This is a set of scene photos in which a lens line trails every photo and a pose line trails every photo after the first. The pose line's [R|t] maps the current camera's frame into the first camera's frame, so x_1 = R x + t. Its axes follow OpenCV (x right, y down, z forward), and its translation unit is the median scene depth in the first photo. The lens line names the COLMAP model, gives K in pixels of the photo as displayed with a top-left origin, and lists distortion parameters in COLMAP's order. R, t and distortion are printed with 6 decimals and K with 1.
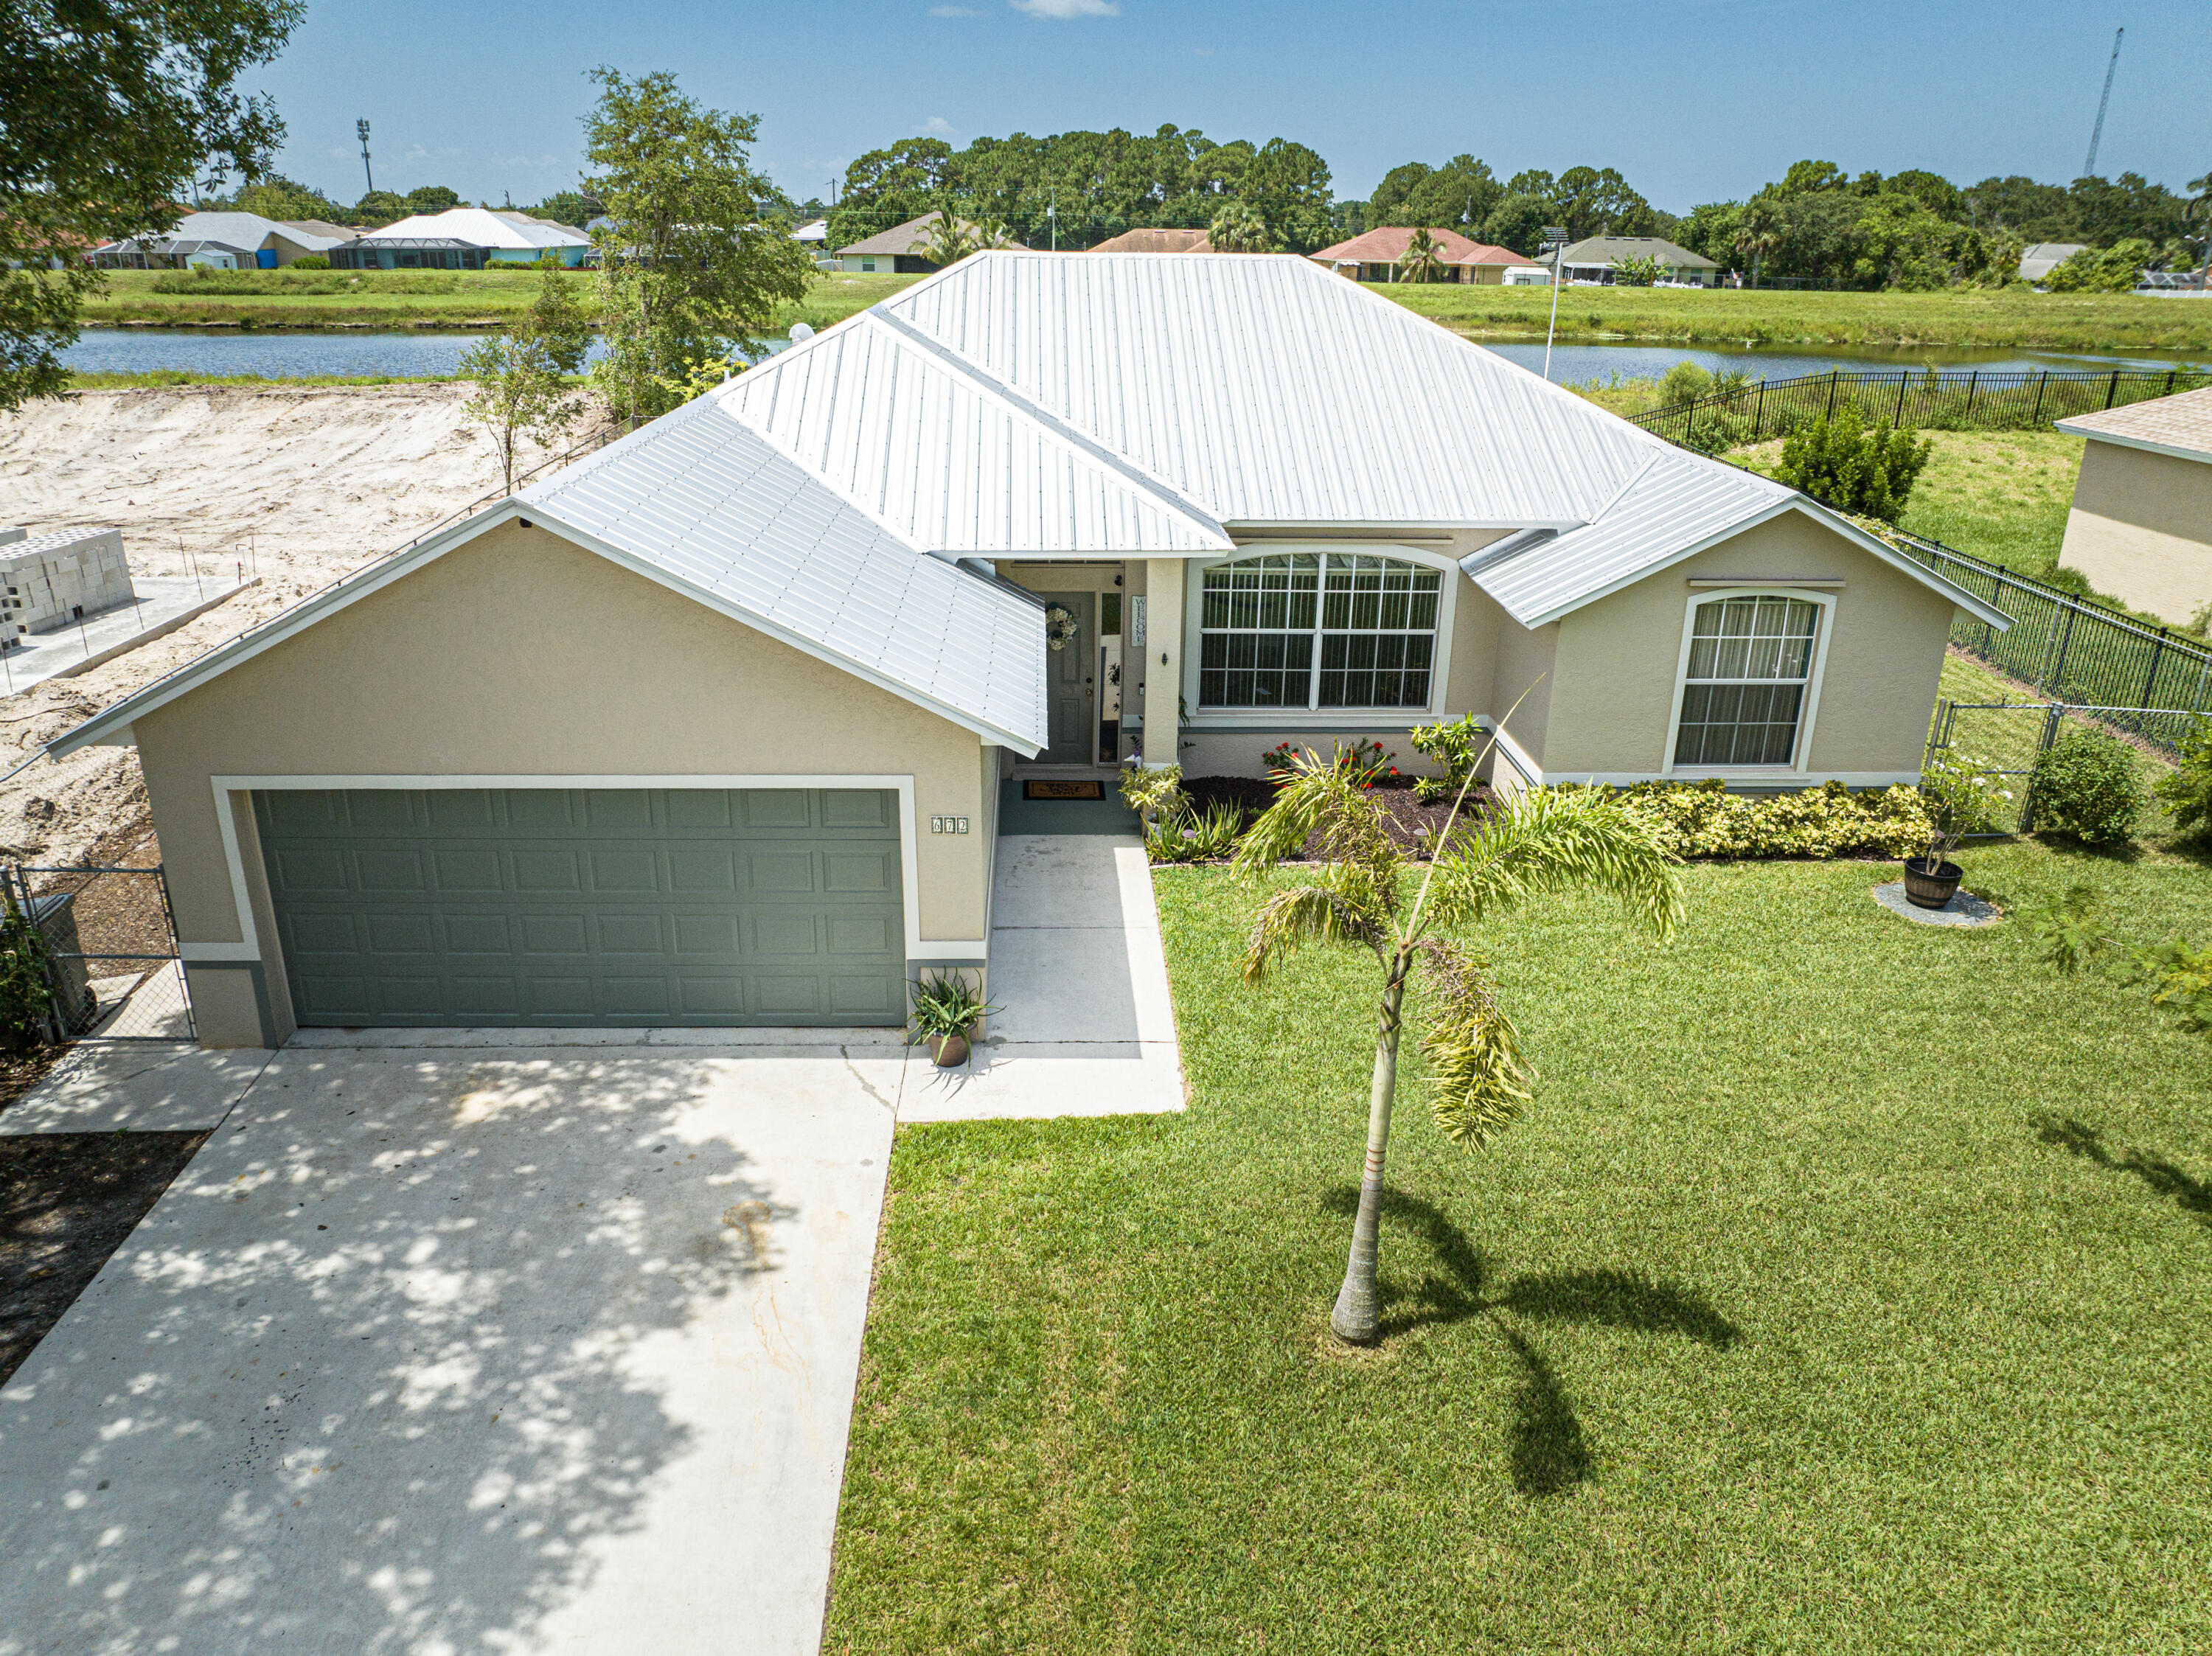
lens RADIAL K [[1509.6, 0, 1106.0], [0, 1509.6, 828.0], [0, 0, 1]] dist [-0.036943, 0.002444]
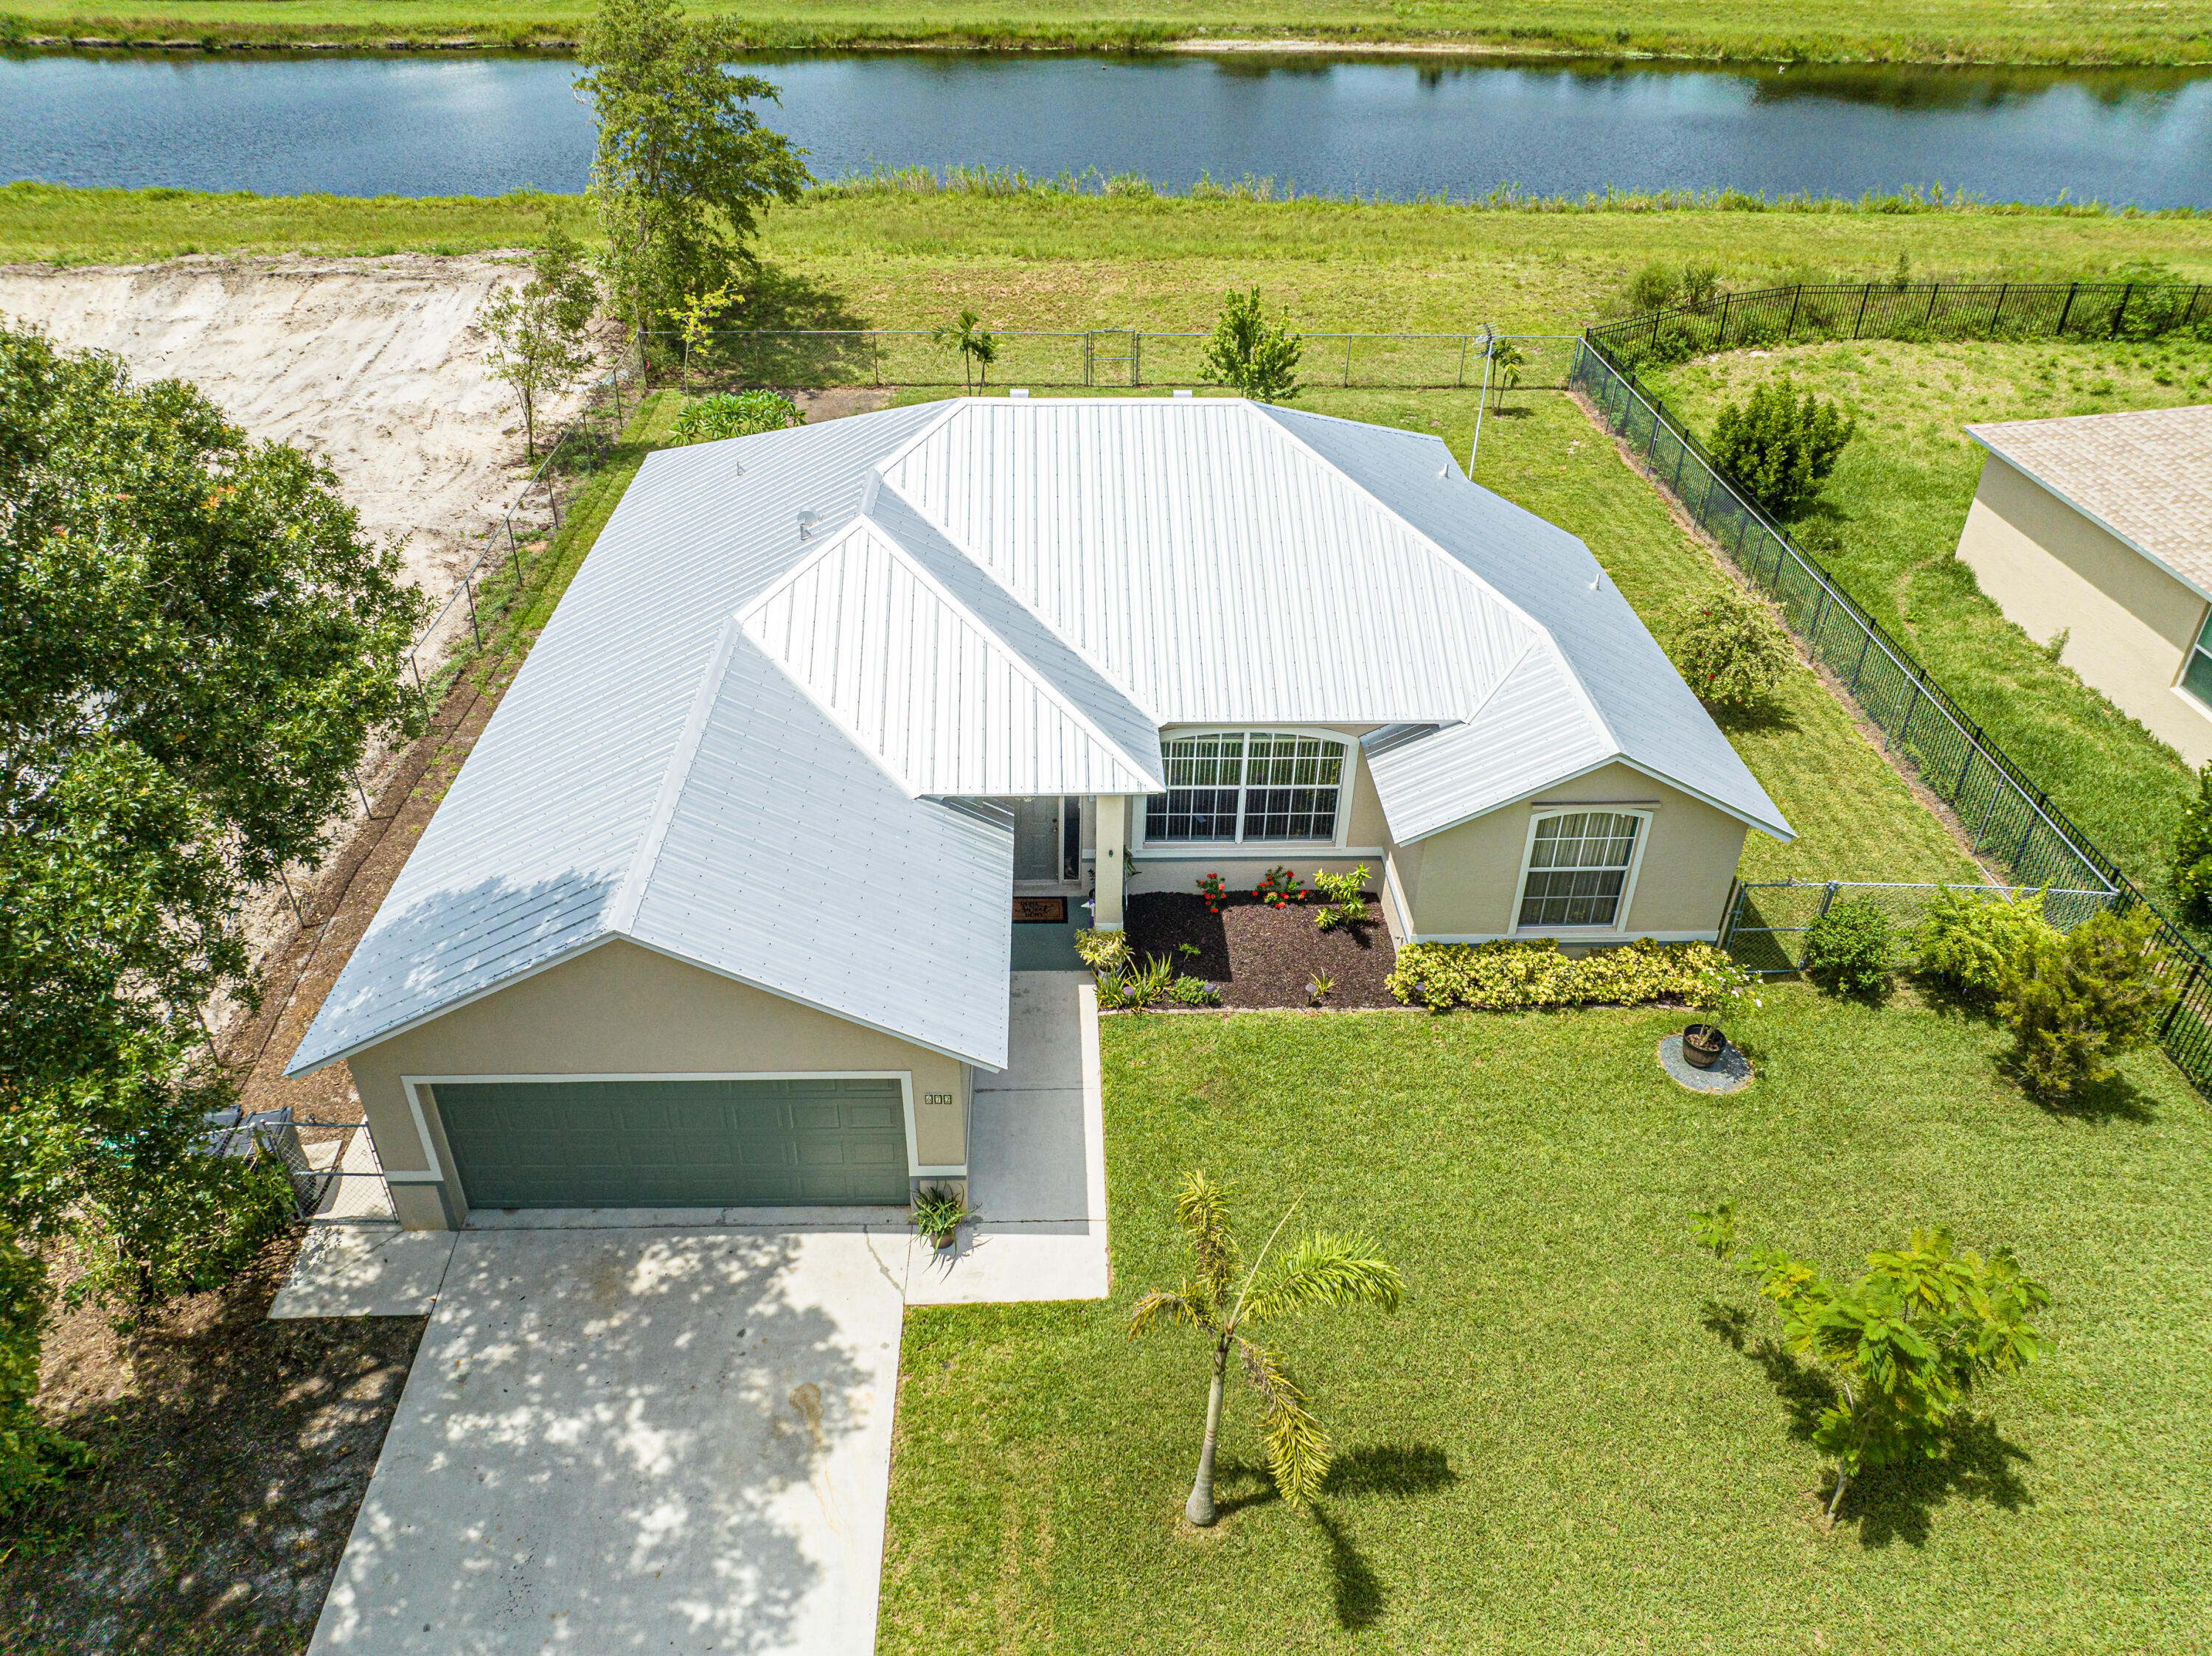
lens RADIAL K [[1472.6, 0, 1101.0], [0, 1472.6, 851.6], [0, 0, 1]] dist [-0.037274, 0.014791]
pose [[0.999973, 0.005777, -0.004508, 0.035109], [-0.004720, 0.978376, 0.206778, -0.355429], [0.005605, -0.206751, 0.978377, -0.188342]]
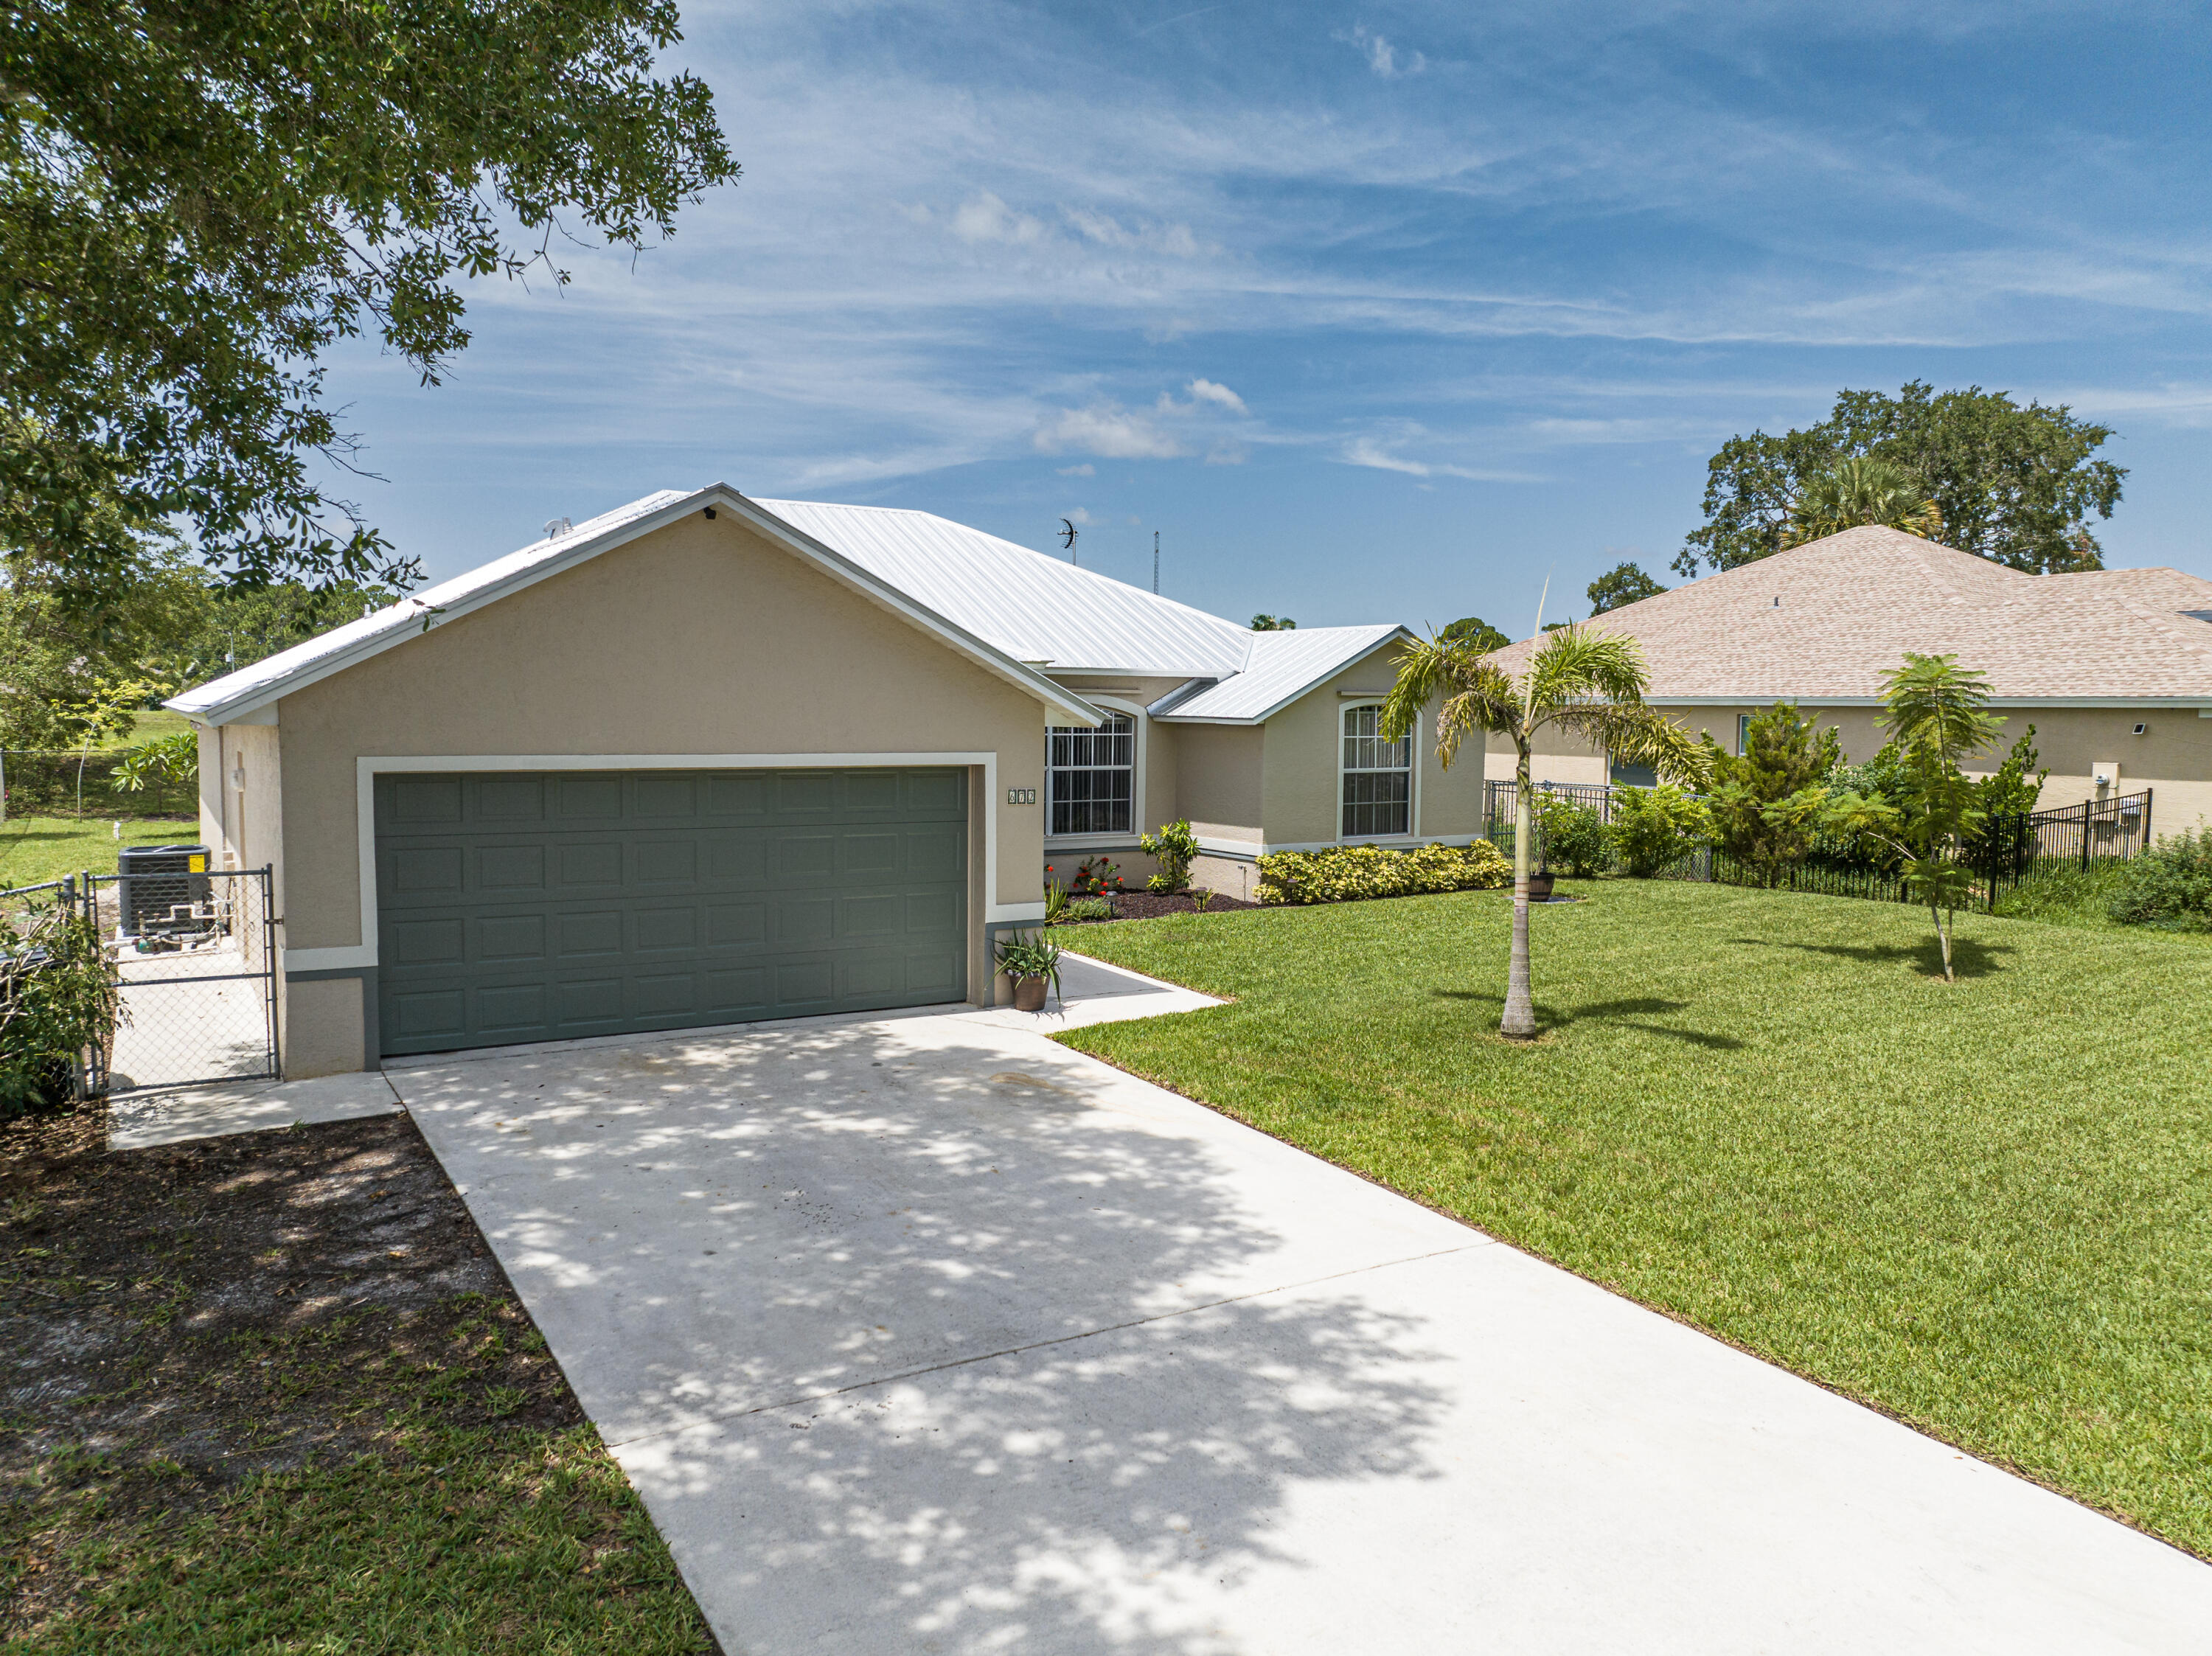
lens RADIAL K [[1509.6, 0, 1106.0], [0, 1509.6, 828.0], [0, 0, 1]] dist [-0.036943, 0.002444]
pose [[0.868914, -0.047644, 0.492664, -0.451504], [0.185842, 0.953936, -0.235518, 0.224280], [-0.458749, 0.296203, 0.837743, -0.012882]]
